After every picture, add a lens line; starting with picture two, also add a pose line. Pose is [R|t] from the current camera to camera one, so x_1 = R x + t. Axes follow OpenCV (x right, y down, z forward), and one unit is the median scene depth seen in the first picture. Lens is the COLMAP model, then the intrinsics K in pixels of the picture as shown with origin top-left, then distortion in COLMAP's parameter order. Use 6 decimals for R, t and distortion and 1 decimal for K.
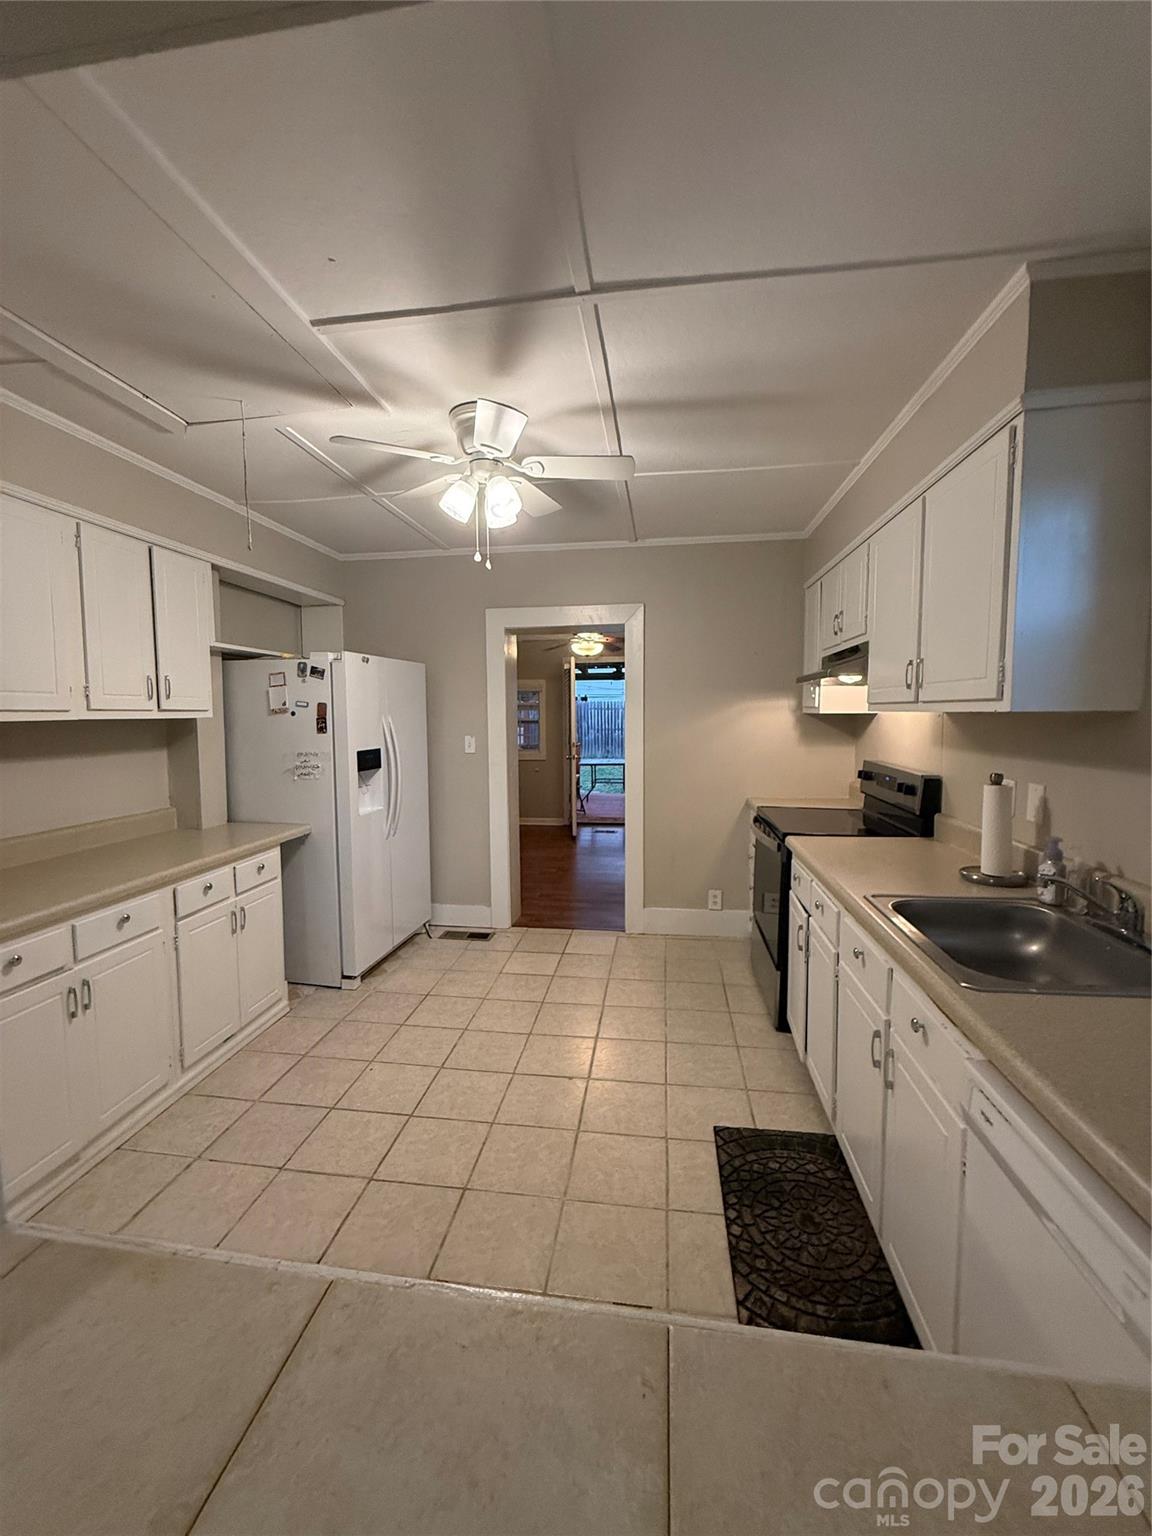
lens RADIAL K [[611.0, 0, 574.3], [0, 611.0, 763.1], [0, 0, 1]] dist [-0.002480, -0.000798]
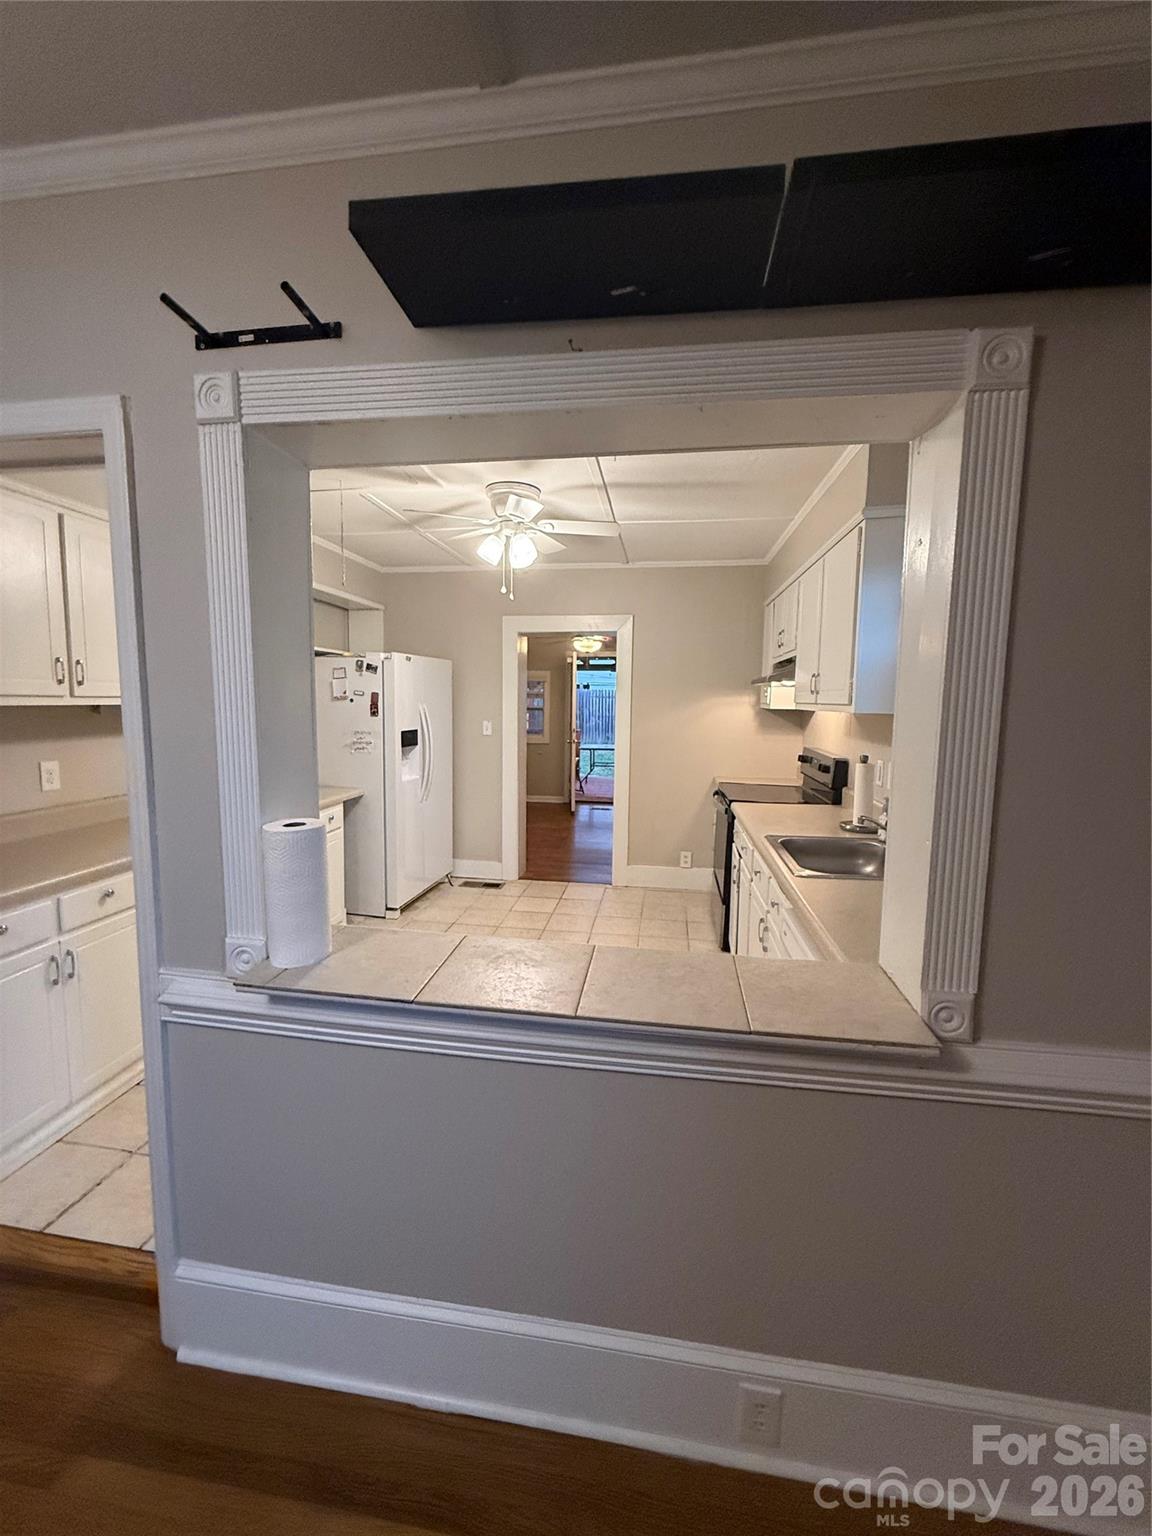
lens RADIAL K [[611.0, 0, 574.2], [0, 611.0, 766.5], [0, 0, 1]] dist [-0.002480, -0.000798]
pose [[0.999765, 0.021553, -0.002465, 0.007424], [-0.021476, 0.999374, 0.028098, 0.010387], [0.003069, -0.028038, 0.999602, -0.257673]]
